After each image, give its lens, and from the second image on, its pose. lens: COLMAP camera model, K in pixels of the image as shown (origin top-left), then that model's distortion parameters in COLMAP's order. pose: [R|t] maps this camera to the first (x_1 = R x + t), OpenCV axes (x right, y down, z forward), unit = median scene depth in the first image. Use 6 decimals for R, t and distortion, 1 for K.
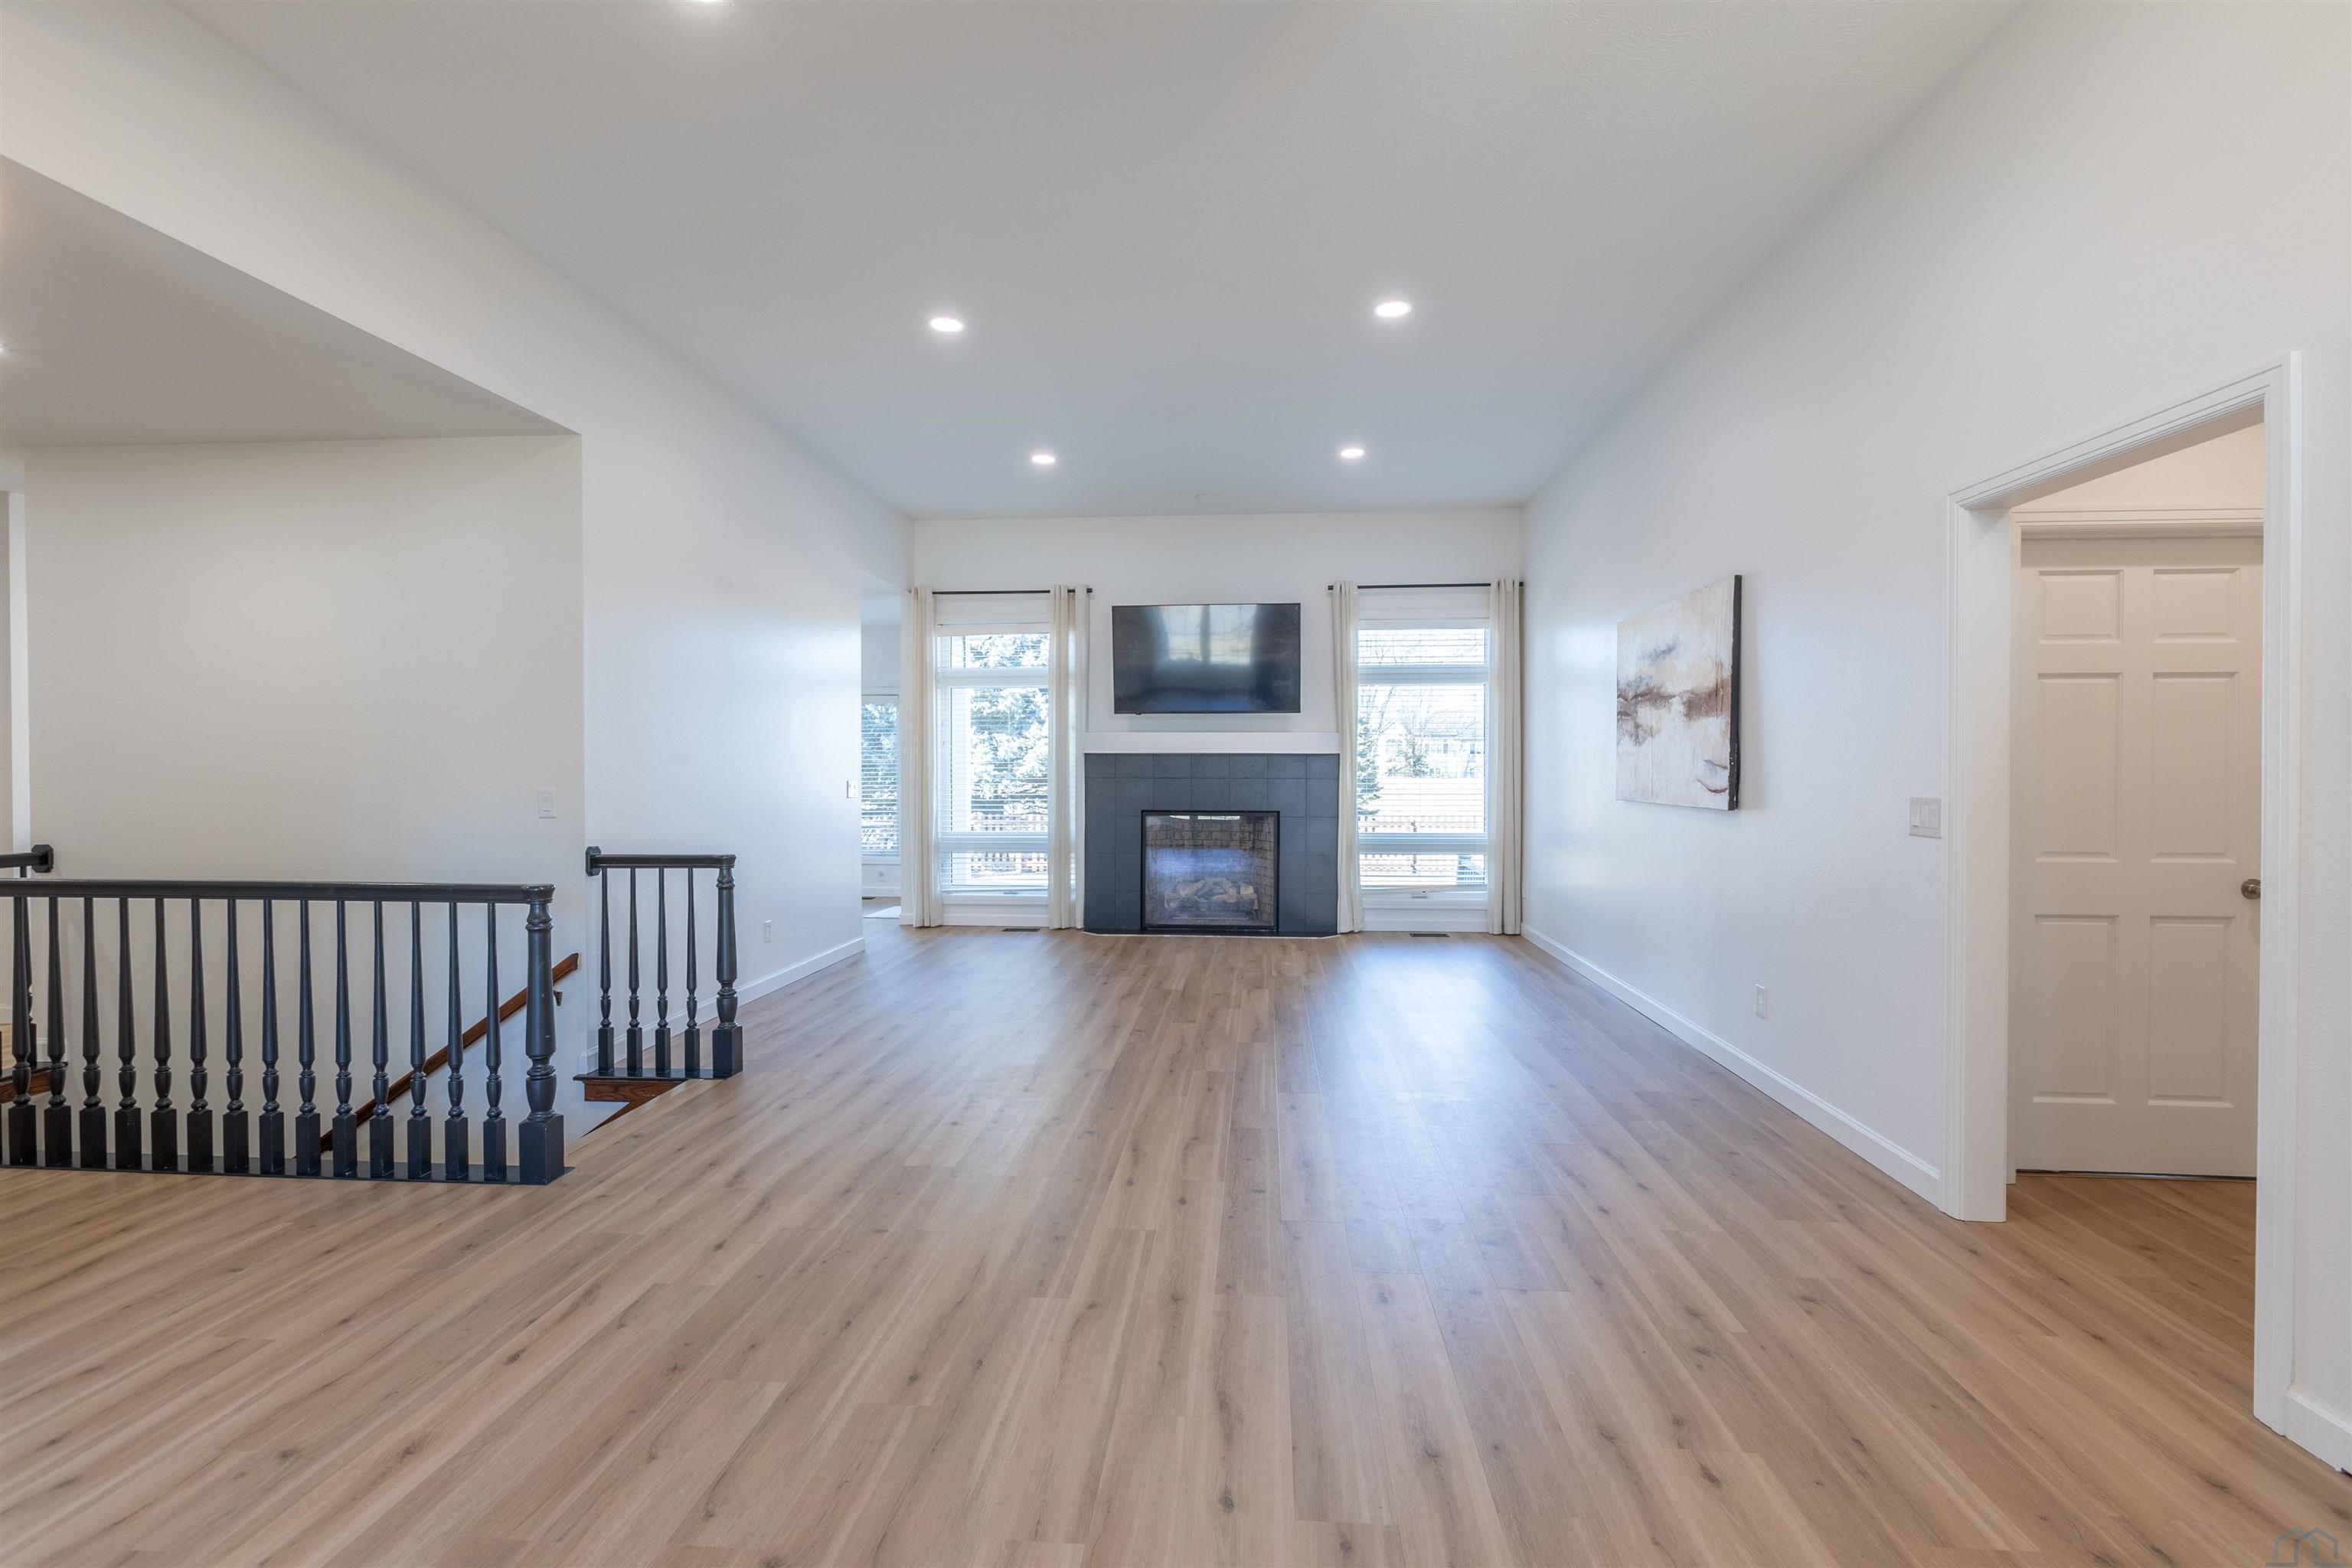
lens RADIAL K [[1059.5, 0, 1176.0], [0, 1059.5, 784.0], [0, 0, 1]] dist [0.000991, -0.000376]
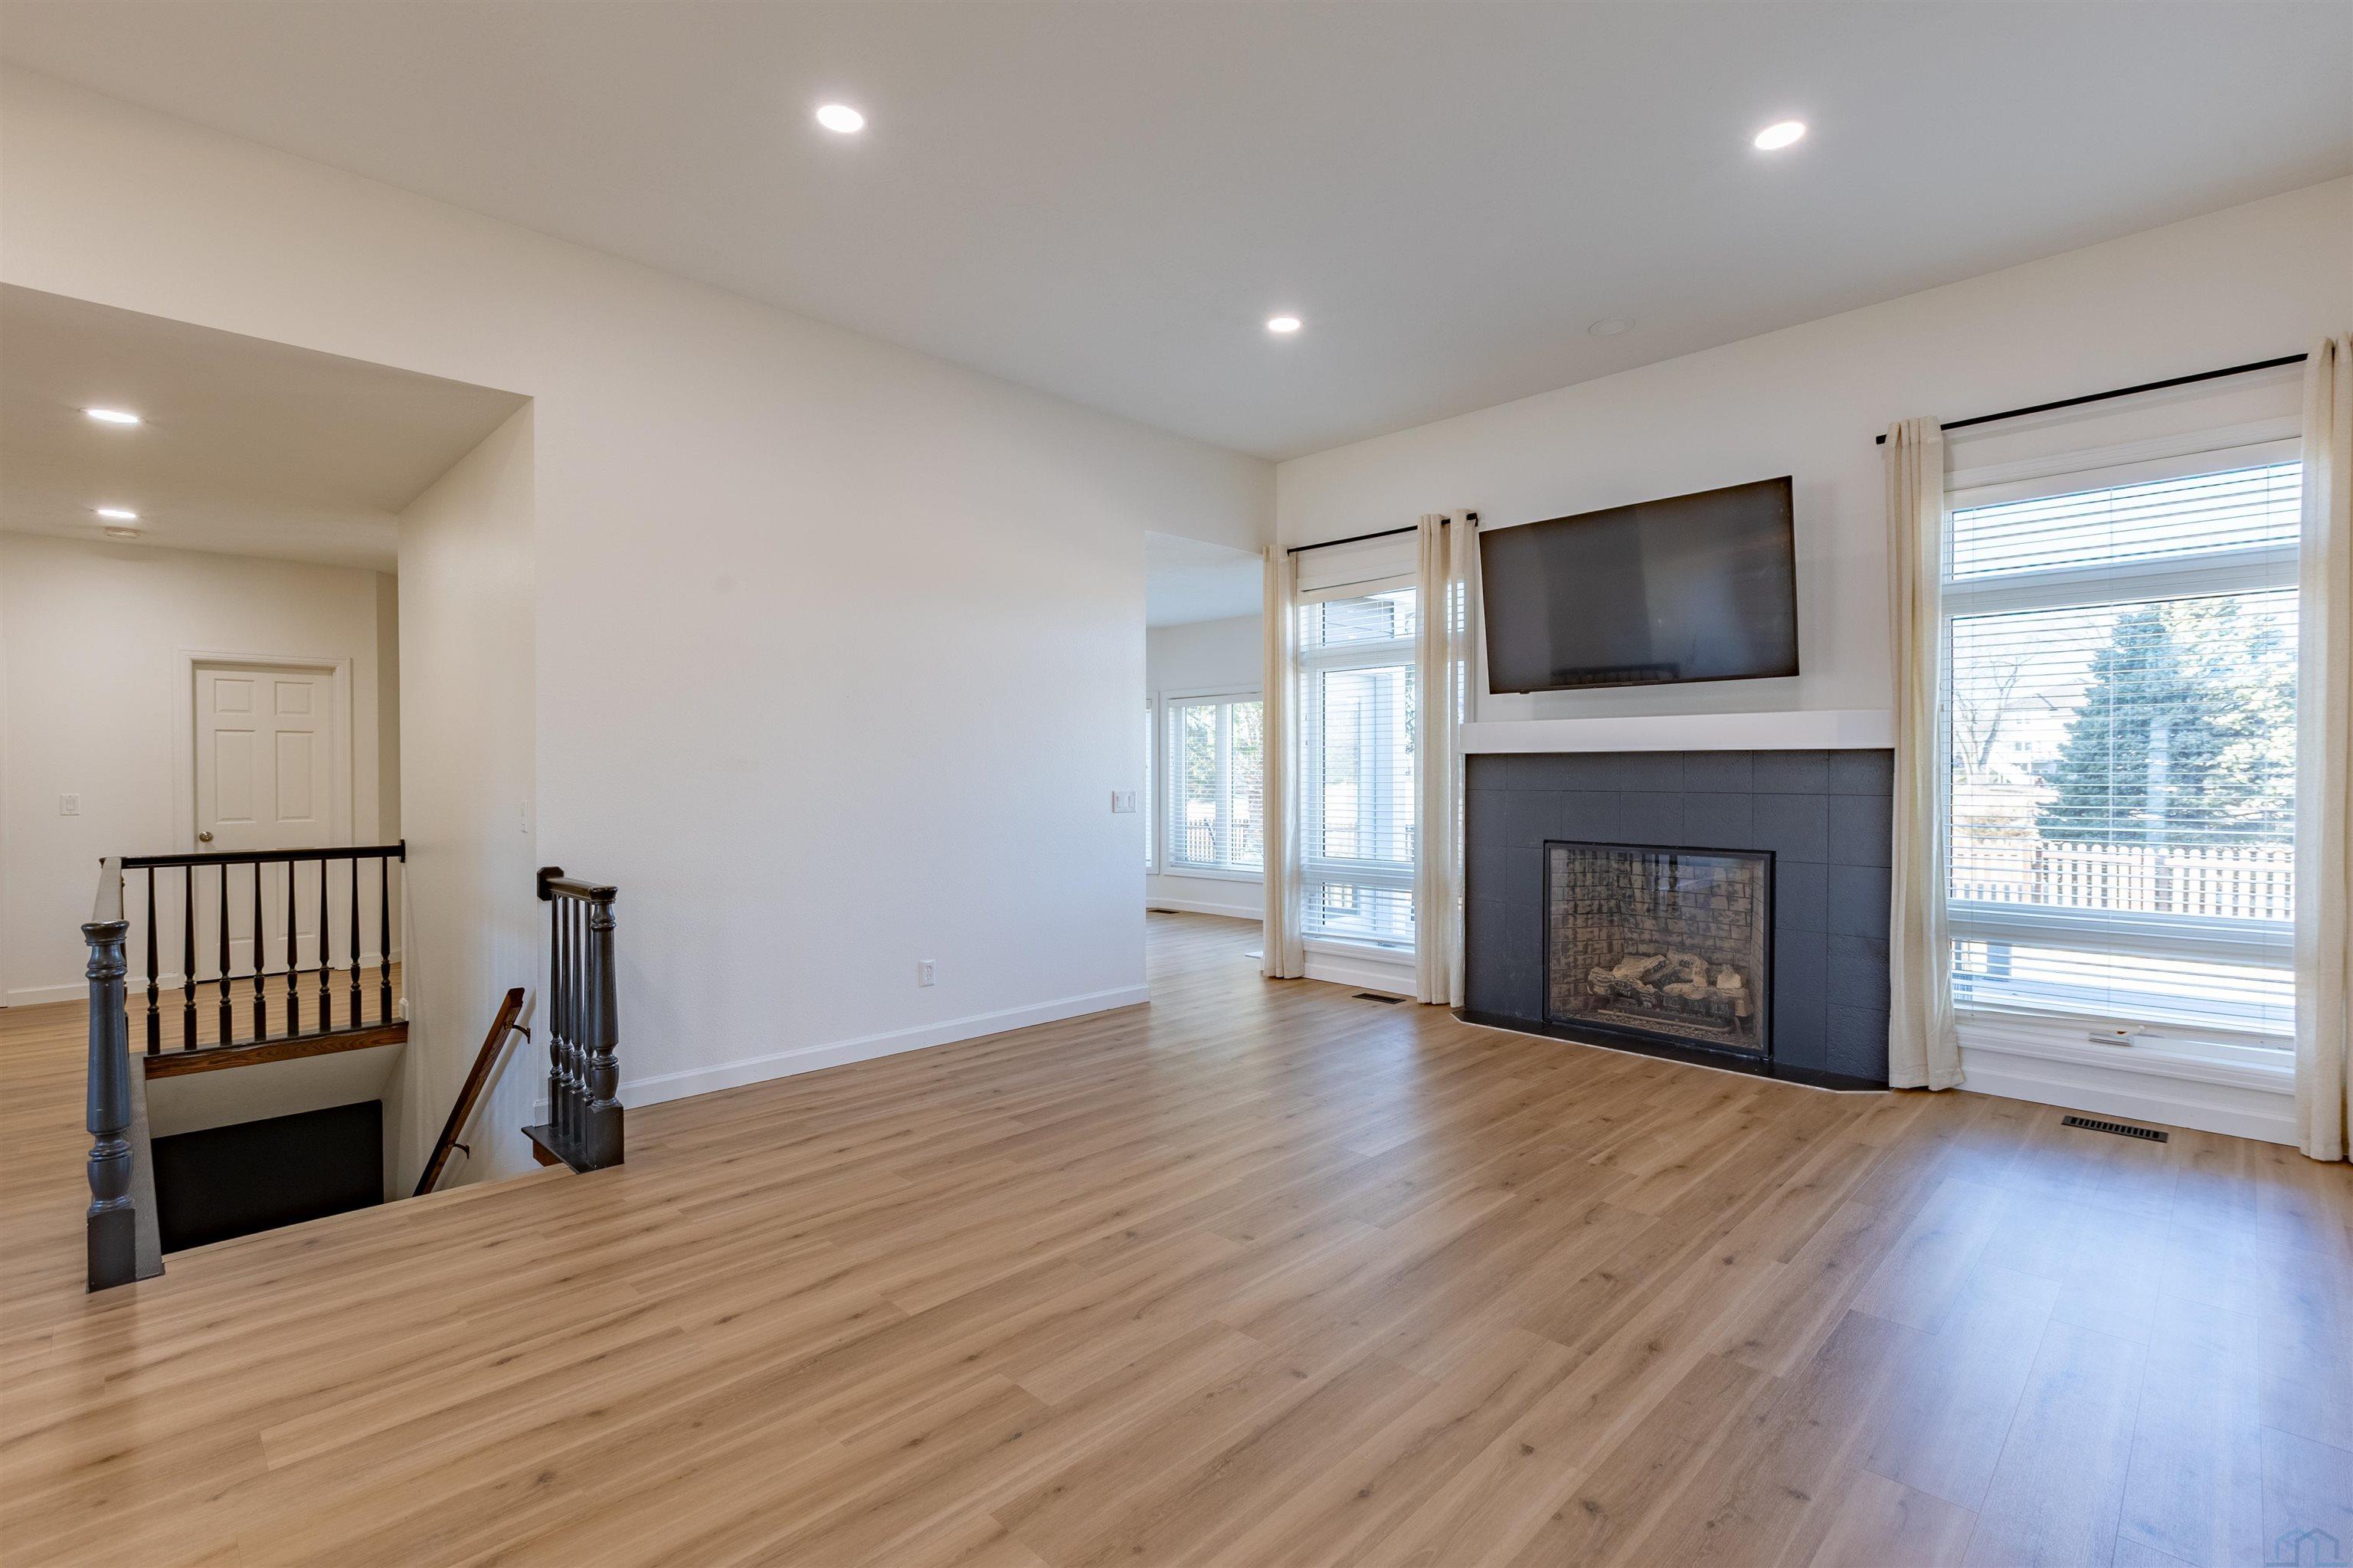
lens RADIAL K [[1059.9, 0, 1176.5], [0, 1059.9, 784.0], [0, 0, 1]] dist [0.000991, -0.000376]
pose [[0.762788, 0.004100, -0.646635, 0.226614], [-0.007704, 0.999967, -0.002748, -0.006712], [0.646602, 0.007078, 0.762794, 0.366904]]
